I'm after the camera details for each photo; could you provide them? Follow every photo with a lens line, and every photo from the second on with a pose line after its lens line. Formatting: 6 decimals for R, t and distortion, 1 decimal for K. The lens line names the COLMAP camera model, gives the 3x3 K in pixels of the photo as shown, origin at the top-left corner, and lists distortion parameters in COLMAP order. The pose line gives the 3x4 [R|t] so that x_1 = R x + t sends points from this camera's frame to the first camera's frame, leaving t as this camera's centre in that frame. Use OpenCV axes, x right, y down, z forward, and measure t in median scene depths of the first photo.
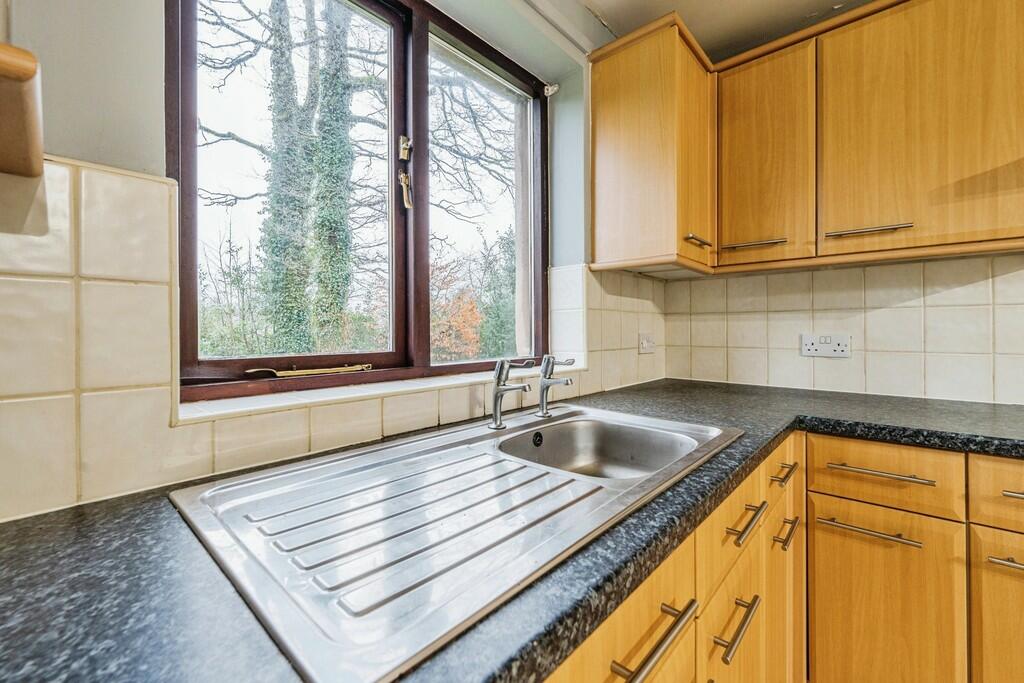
lens RADIAL K [[442.6, 0, 496.2], [0, 442.6, 342.0], [0, 0, 1]] dist [-0.018602, 0.000038]
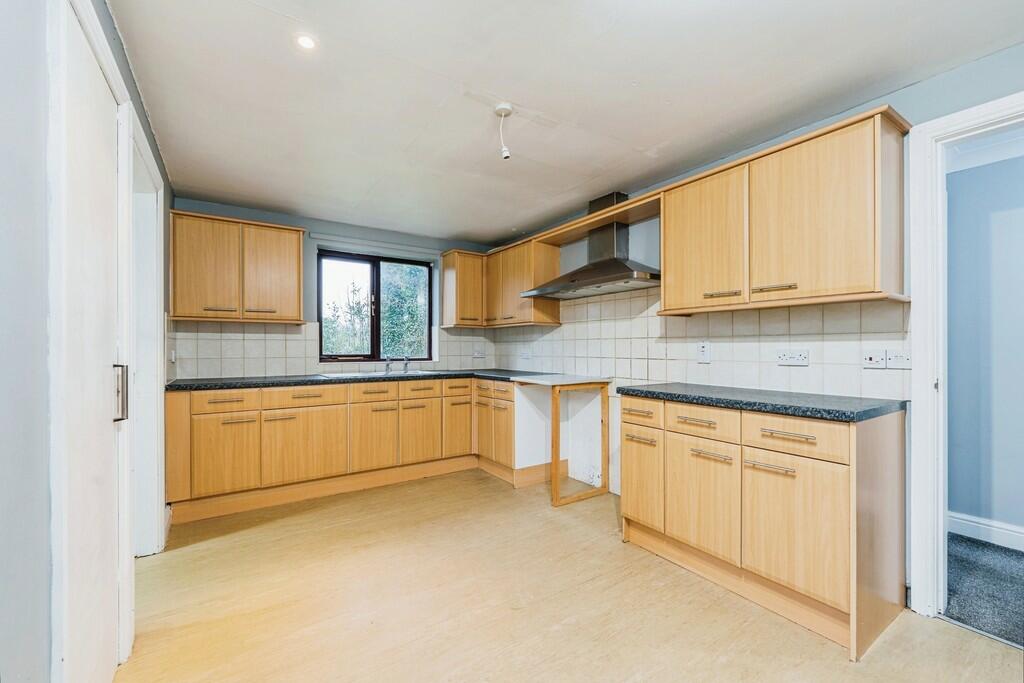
lens RADIAL K [[442.6, 0, 496.2], [0, 442.6, 342.0], [0, 0, 1]] dist [-0.018602, 0.000038]
pose [[0.970513, -0.000706, -0.241048, 1.269527], [-0.010256, 0.998969, -0.044218, 0.055526], [0.240831, 0.045386, 0.969505, -1.759888]]
